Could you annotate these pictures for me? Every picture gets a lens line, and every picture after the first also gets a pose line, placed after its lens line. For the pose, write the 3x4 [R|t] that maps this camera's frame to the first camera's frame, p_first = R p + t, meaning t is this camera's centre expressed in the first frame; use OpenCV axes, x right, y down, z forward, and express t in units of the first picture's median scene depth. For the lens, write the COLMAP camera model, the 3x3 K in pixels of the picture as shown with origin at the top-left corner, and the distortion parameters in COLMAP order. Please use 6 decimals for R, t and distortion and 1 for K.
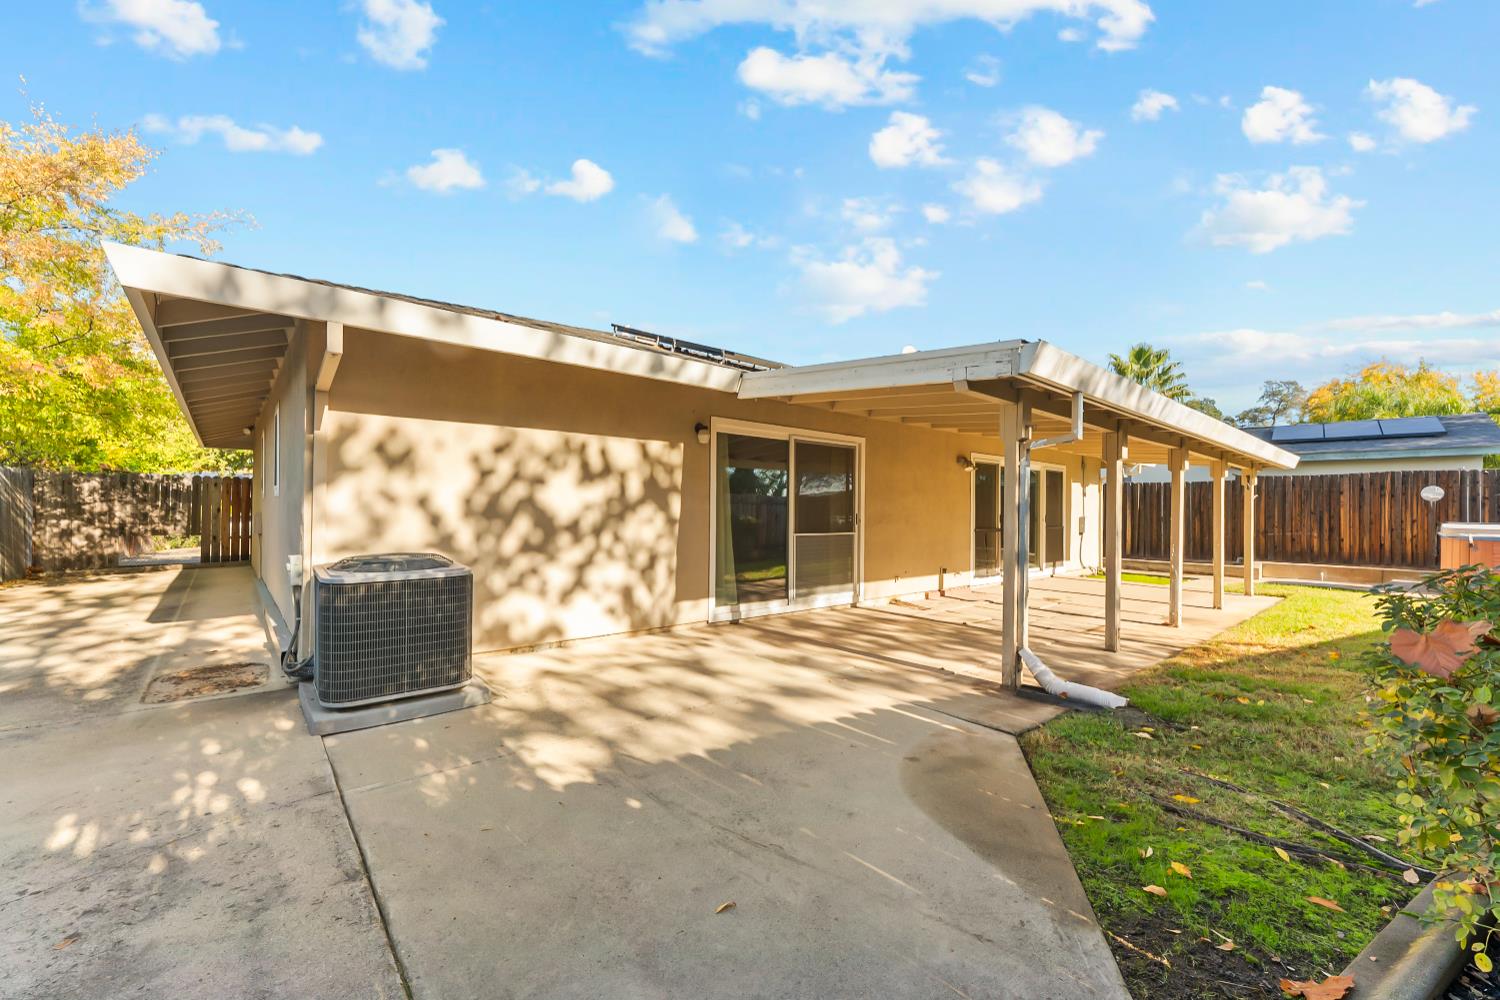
lens RADIAL K [[609.2, 0, 784.2], [0, 609.2, 508.1], [0, 0, 1]] dist [-0.000483, -0.000164]
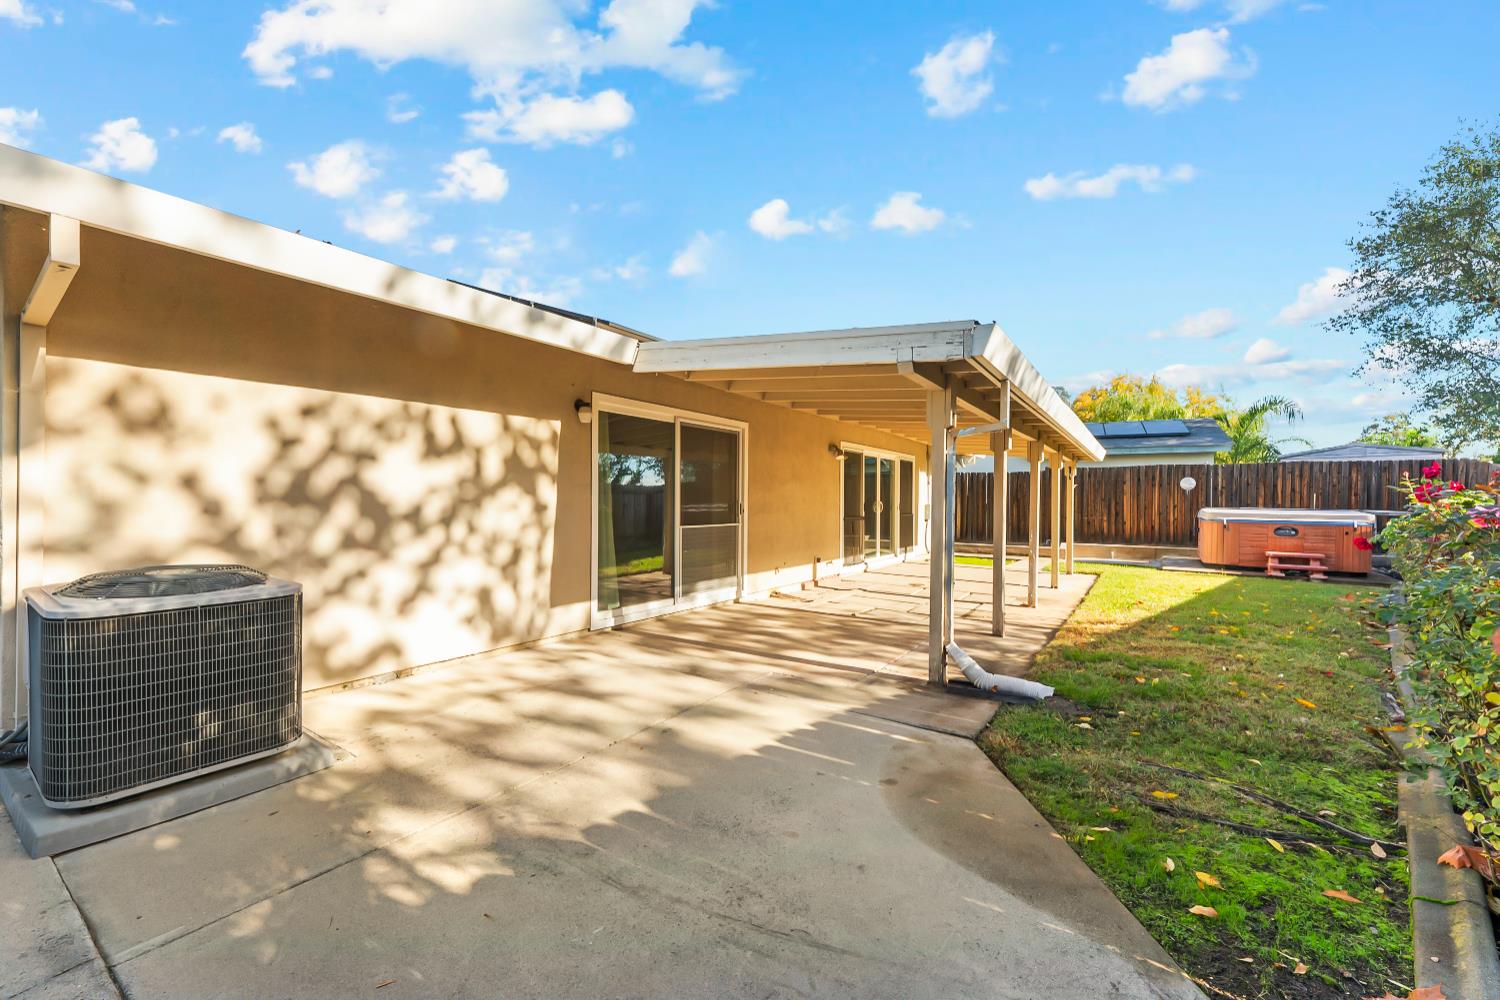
lens RADIAL K [[609.2, 0, 766.5], [0, 609.2, 502.6], [0, 0, 1]] dist [-0.000483, -0.000164]
pose [[0.968065, -0.004502, 0.250658, -0.142768], [0.001673, 0.999932, 0.011499, -0.004906], [-0.250693, -0.010713, 0.968007, 0.145451]]
